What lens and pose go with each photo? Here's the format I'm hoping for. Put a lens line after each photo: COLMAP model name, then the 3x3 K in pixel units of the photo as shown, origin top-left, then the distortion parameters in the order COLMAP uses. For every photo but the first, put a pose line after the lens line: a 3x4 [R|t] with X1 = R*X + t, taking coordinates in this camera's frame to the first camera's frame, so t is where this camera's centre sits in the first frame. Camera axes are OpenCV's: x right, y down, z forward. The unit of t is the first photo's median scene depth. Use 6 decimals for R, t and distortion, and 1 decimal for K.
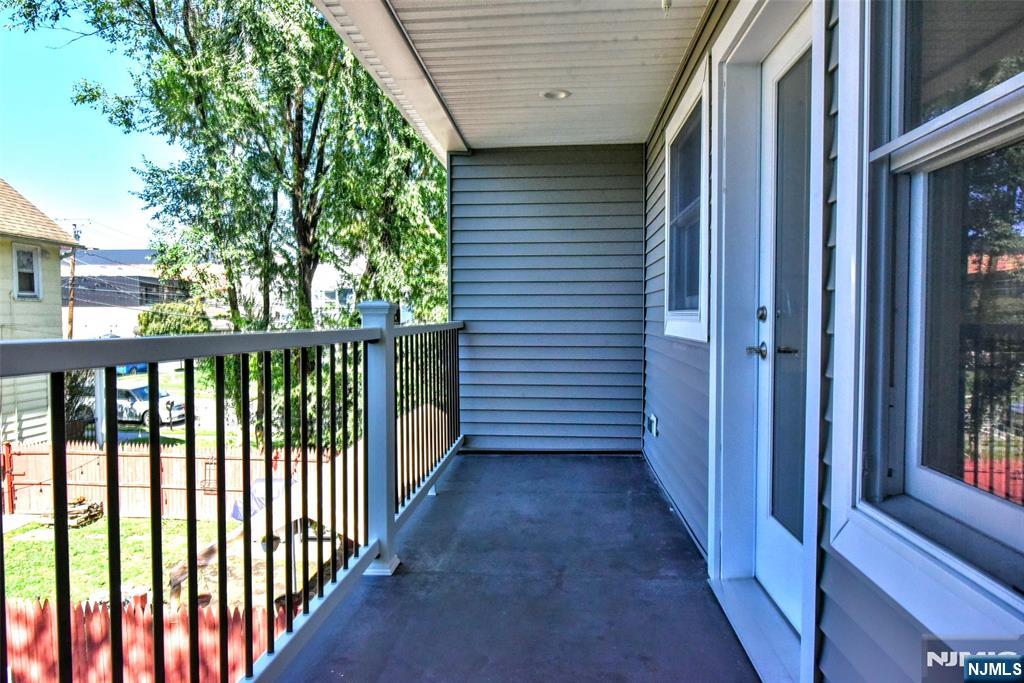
lens RADIAL K [[636.2, 0, 498.9], [0, 636.2, 342.3], [0, 0, 1]] dist [-0.000224, -0.001566]
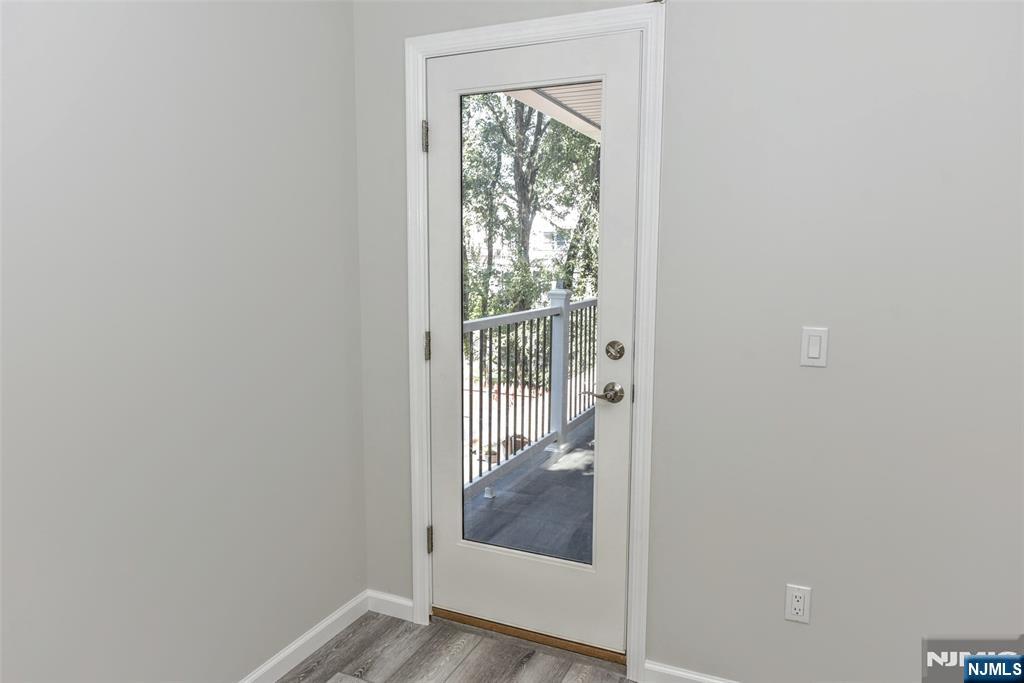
lens RADIAL K [[690.5, 0, 508.9], [0, 690.5, 341.7], [0, 0, 1]] dist [-0.003209, -0.001668]
pose [[0.950445, 0.045881, -0.307489, 0.043219], [-0.017079, 0.995262, 0.095713, -0.024399], [0.310424, -0.085719, 0.946726, -0.144095]]
